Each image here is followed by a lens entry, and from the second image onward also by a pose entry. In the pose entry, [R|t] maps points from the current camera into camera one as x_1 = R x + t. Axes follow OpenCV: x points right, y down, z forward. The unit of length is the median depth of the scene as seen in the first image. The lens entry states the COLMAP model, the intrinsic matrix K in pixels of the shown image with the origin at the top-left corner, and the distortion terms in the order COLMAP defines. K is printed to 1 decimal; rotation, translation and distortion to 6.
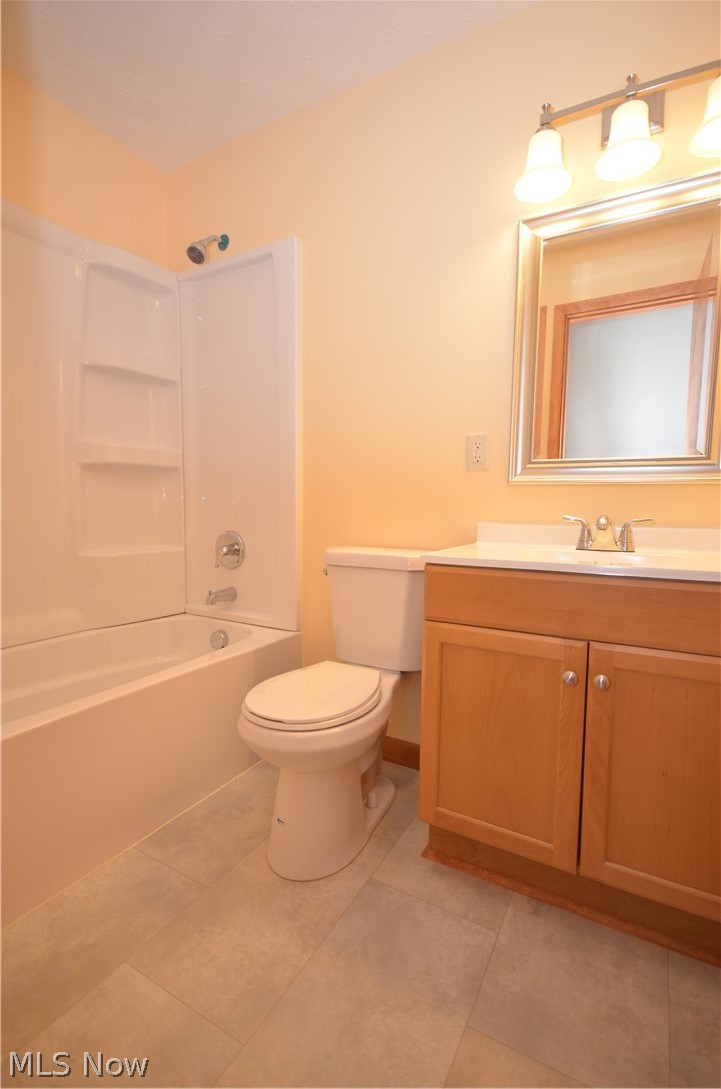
lens RADIAL K [[477.2, 0, 385.8], [0, 477.2, 560.7], [0, 0, 1]] dist [-0.017757, -0.000200]
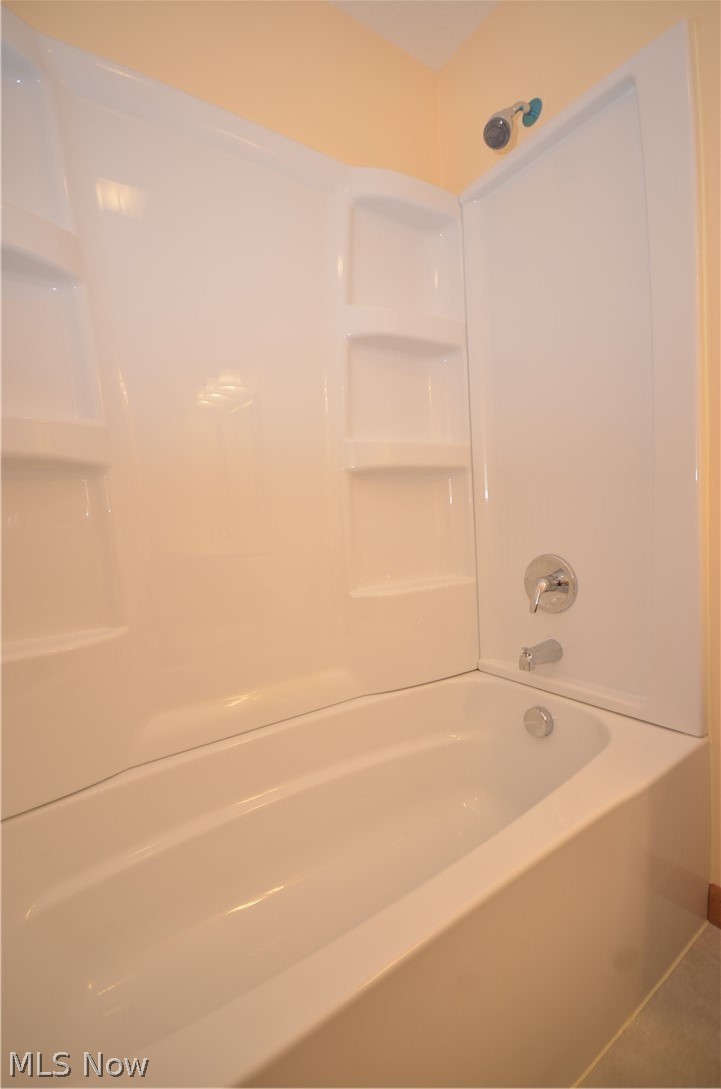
lens RADIAL K [[470.7, 0, 360.5], [0, 470.7, 544.5], [0, 0, 1]] dist [0.001627, -0.012510]
pose [[0.882330, -0.033278, -0.469452, -0.289631], [0.017923, 0.999149, -0.037142, -0.063493], [0.470289, 0.024357, 0.882176, 0.360357]]
